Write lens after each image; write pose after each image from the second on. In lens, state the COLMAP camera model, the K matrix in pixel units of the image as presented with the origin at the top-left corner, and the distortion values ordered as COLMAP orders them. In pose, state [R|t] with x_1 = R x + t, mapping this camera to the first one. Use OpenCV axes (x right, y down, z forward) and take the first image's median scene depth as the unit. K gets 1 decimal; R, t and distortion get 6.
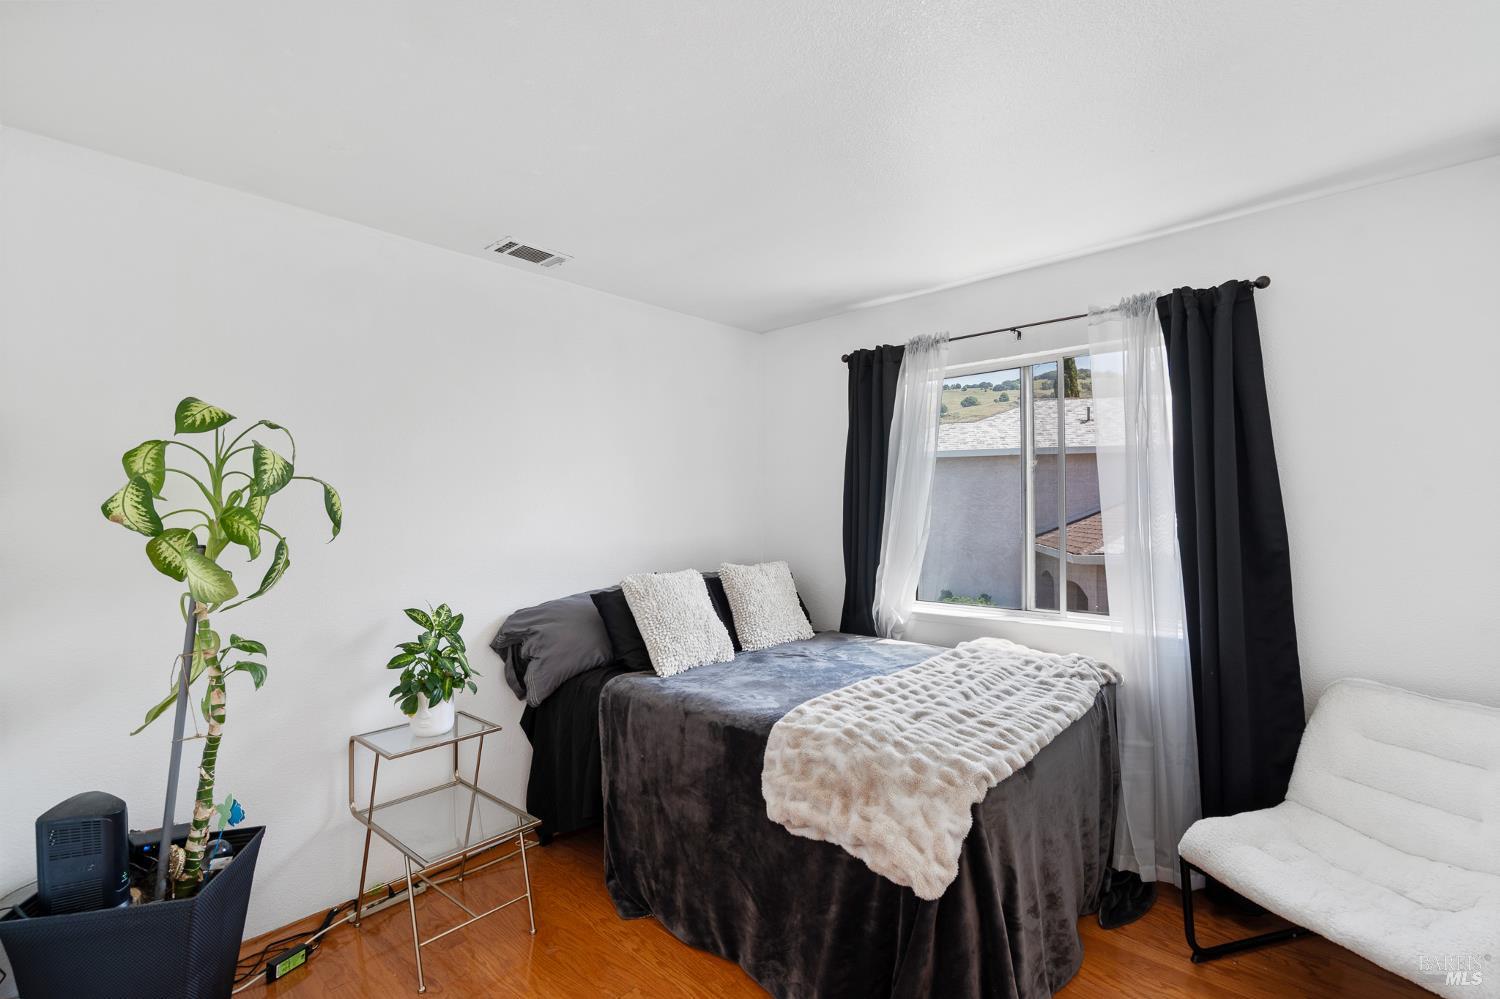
lens RADIAL K [[681.9, 0, 753.5], [0, 681.9, 500.7], [0, 0, 1]] dist [-0.003984, 0.002199]
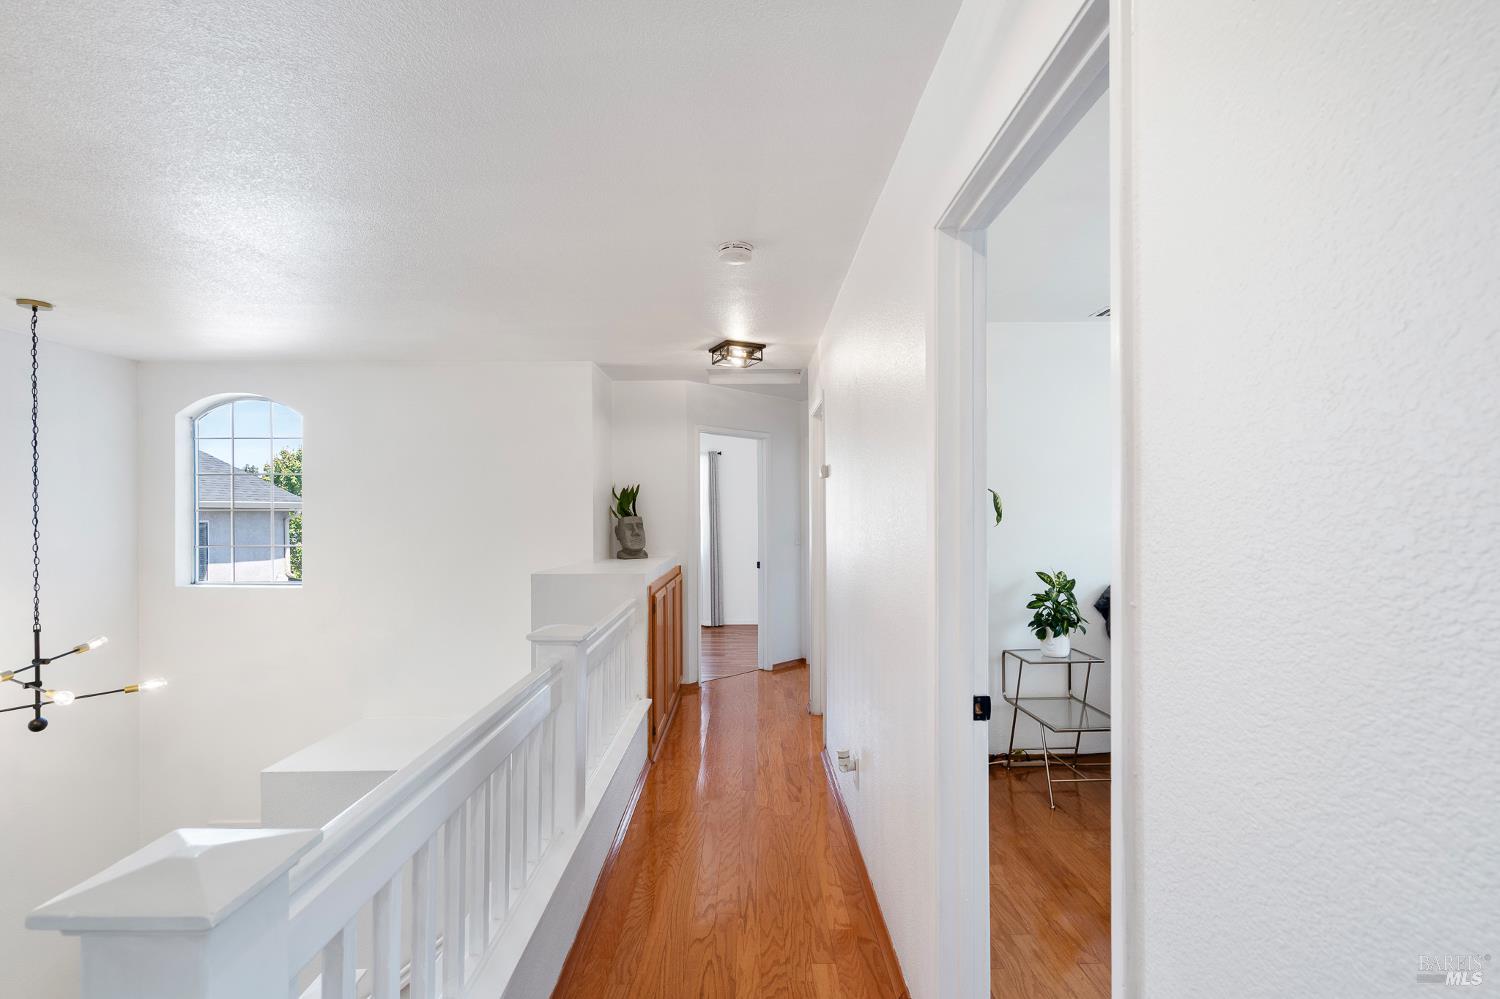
lens RADIAL K [[681.9, 0, 752.0], [0, 681.9, 500.5], [0, 0, 1]] dist [-0.003984, 0.002199]
pose [[0.682258, -0.004961, -0.731094, 0.171224], [0.008570, 0.999963, 0.001212, -0.008211], [0.731061, -0.007092, 0.682275, -0.508791]]
